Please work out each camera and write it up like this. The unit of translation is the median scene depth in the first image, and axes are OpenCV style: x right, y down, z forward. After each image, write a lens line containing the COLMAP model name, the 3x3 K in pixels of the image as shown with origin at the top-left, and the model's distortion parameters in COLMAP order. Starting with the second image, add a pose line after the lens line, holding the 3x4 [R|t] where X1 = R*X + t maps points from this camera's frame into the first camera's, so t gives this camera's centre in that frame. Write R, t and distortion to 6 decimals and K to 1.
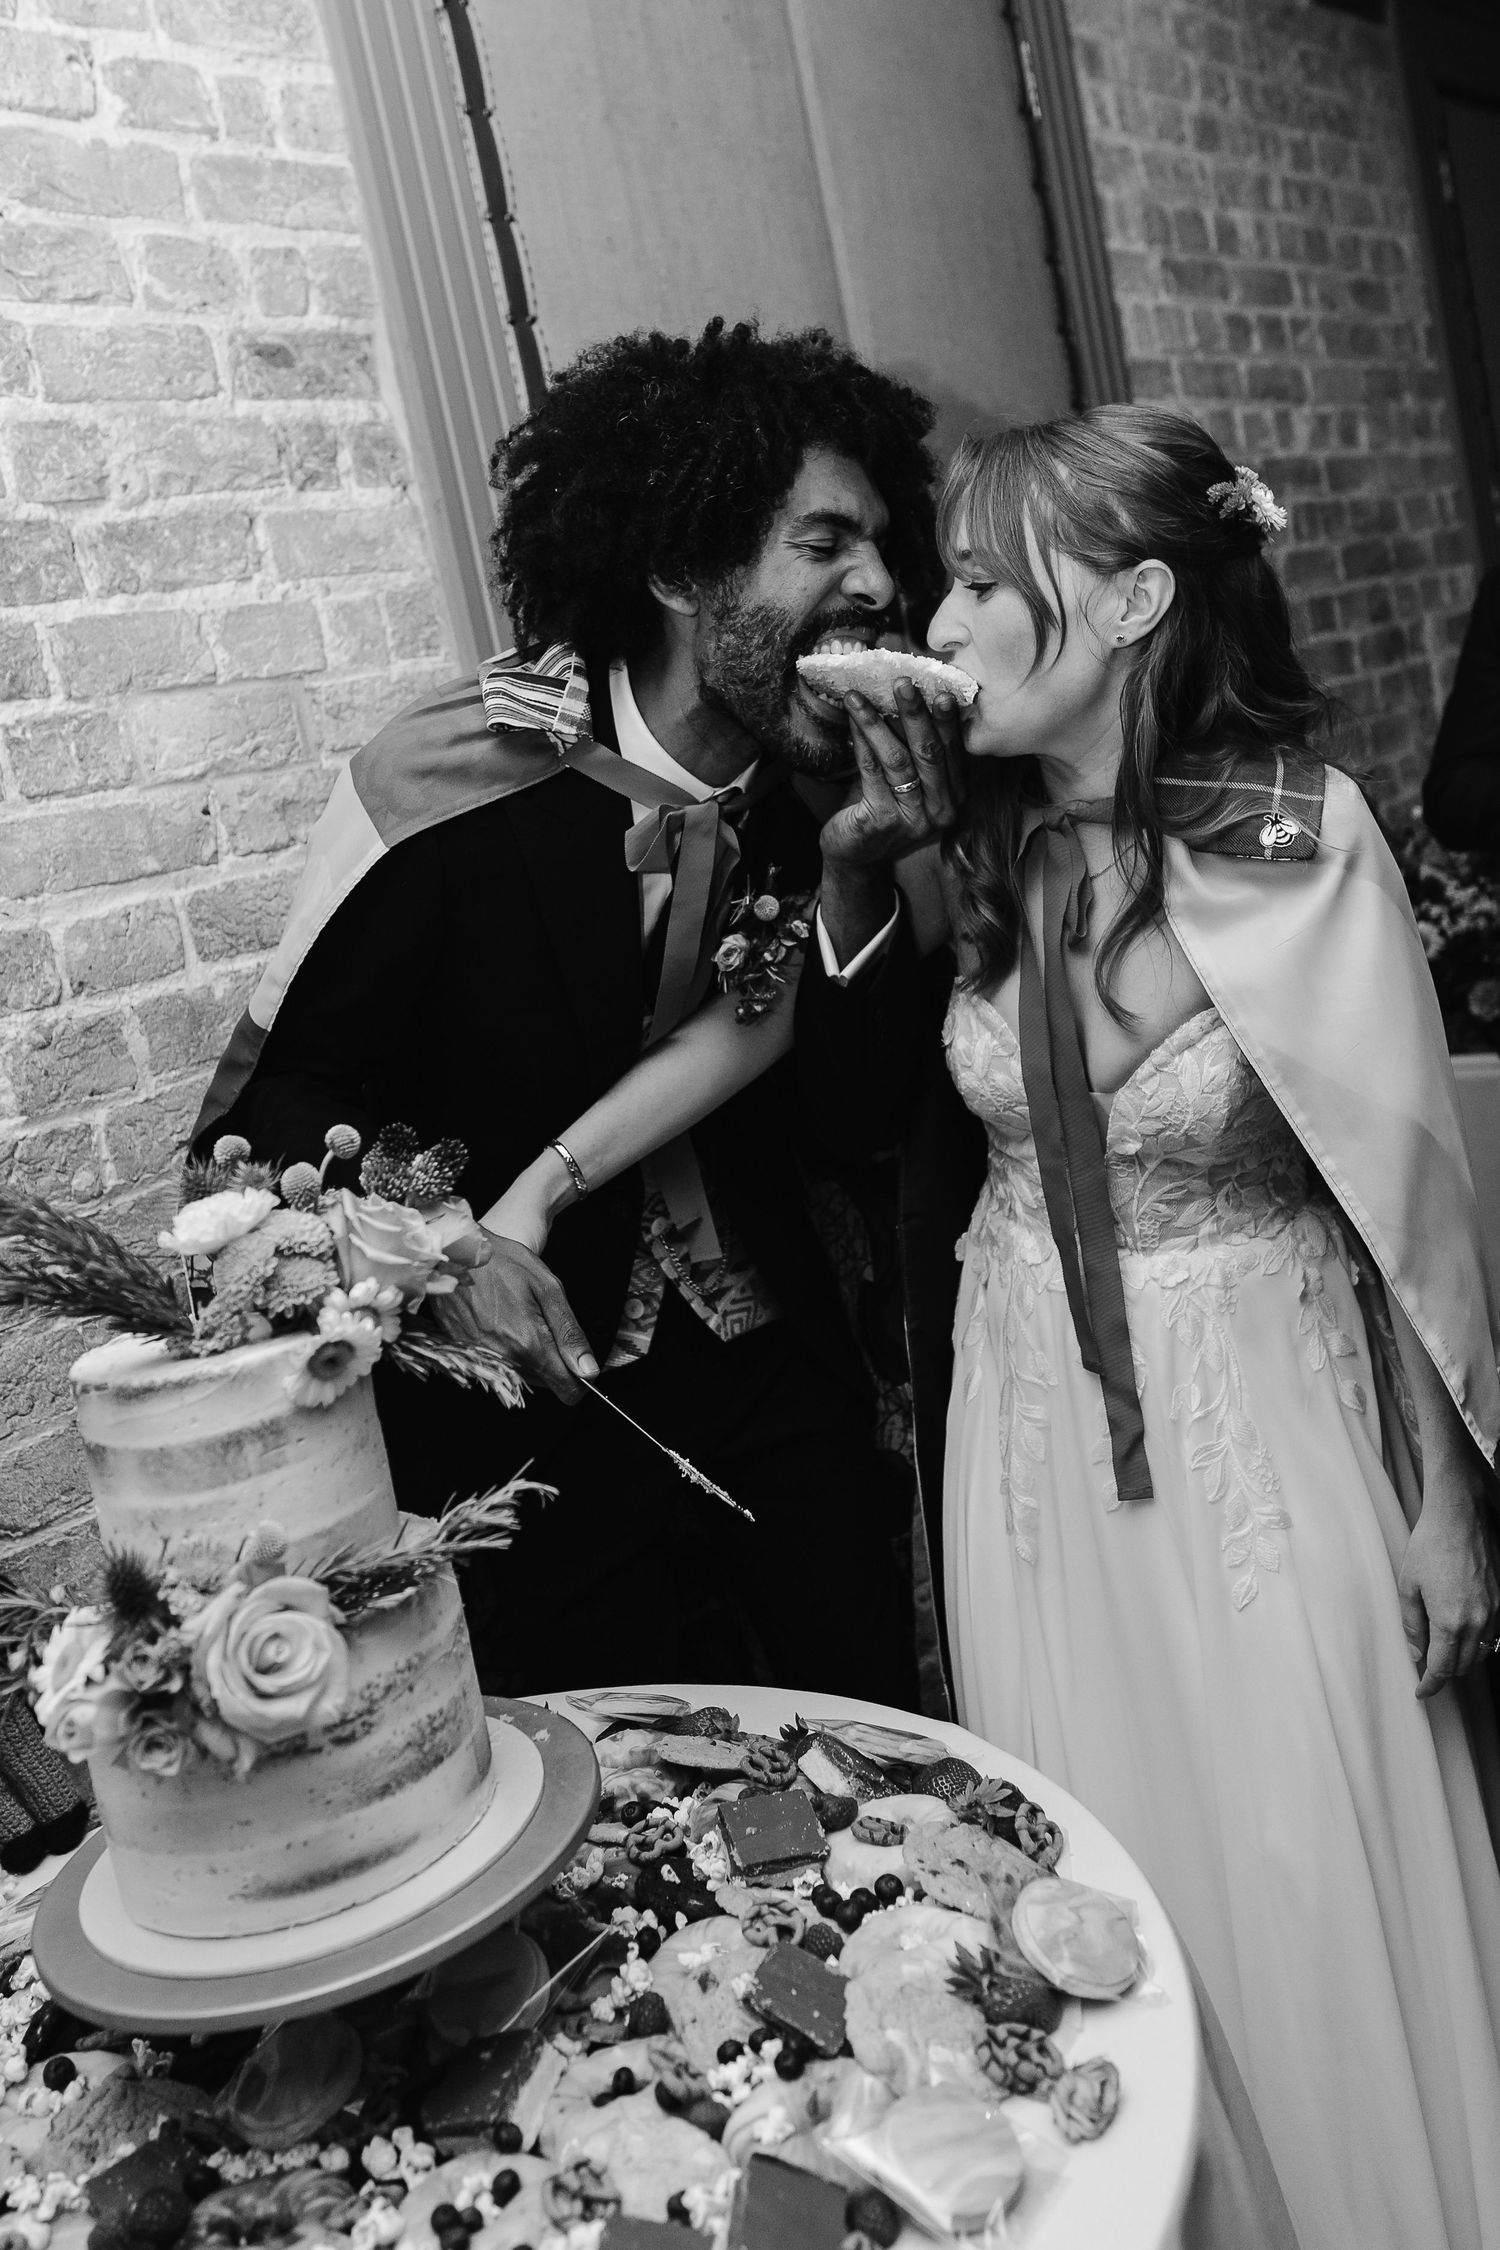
lens RADIAL K [[2005.7, 0, 768.5], [0, 2005.7, 970.4], [0, 0, 1]] dist [-0.002340, 0.008204]
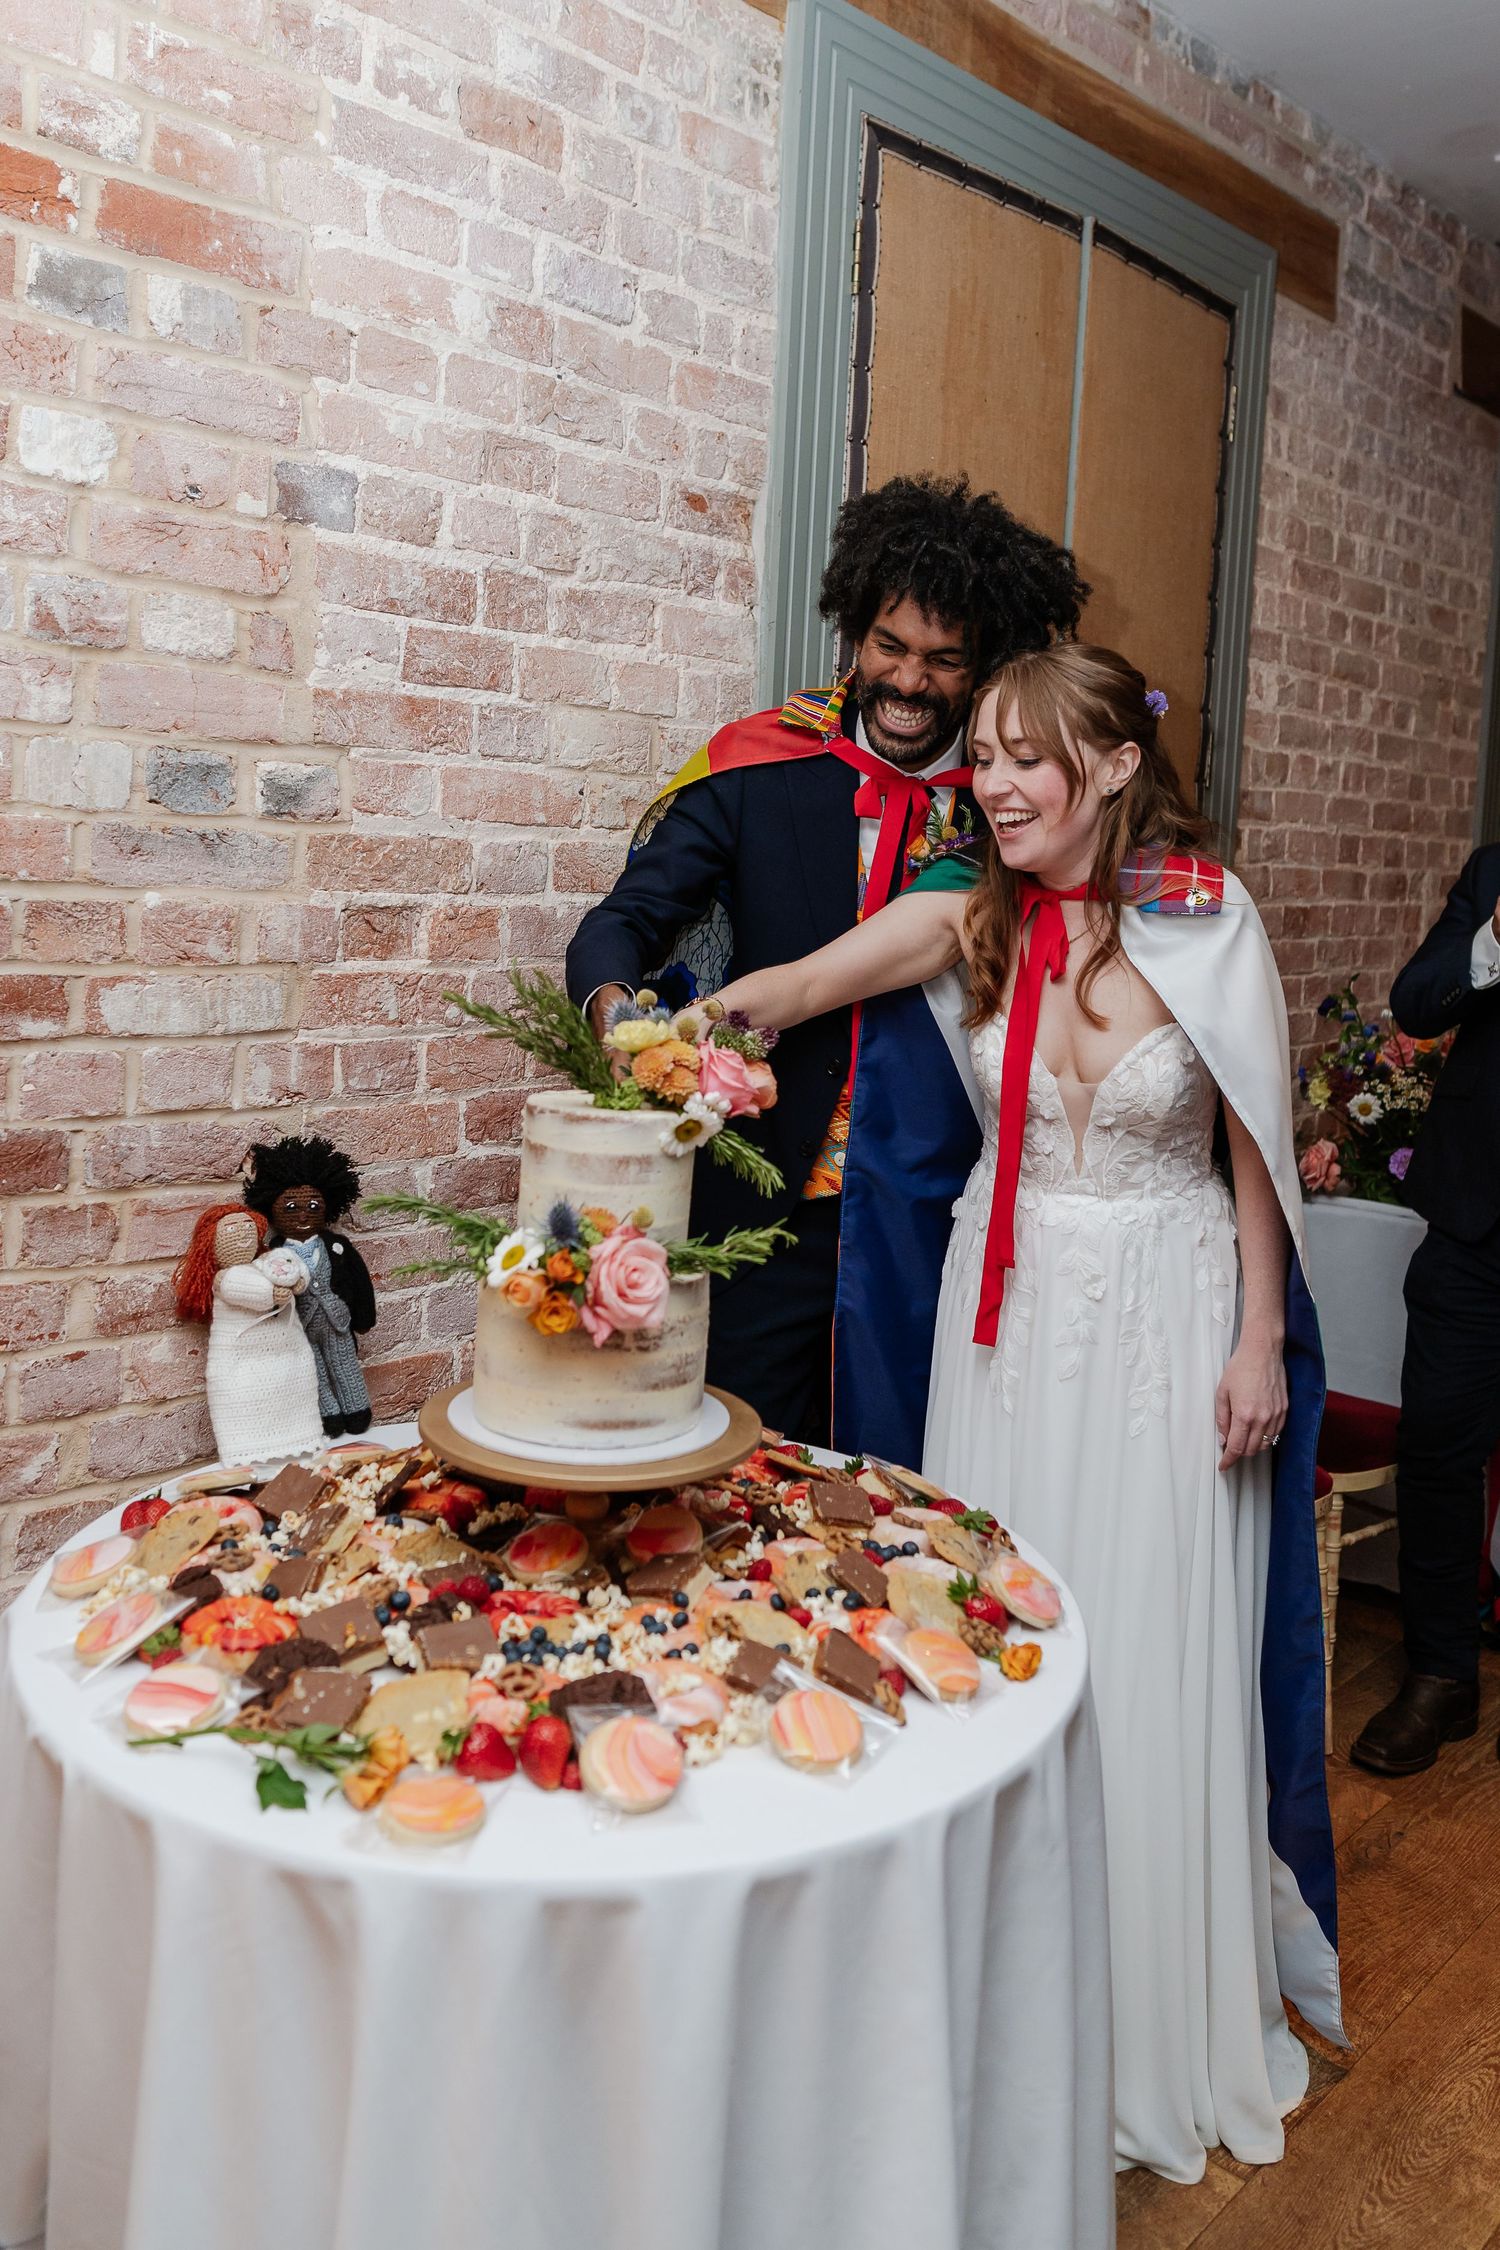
lens RADIAL K [[1798.0, 0, 753.1], [0, 1798.0, 954.2], [0, 0, 1]] dist [-0.002712, 0.000516]
pose [[0.968572, 0.247420, -0.025535, -0.099573], [-0.248295, 0.967851, -0.040170, 0.059538], [0.014776, 0.045248, 0.998866, -0.320164]]
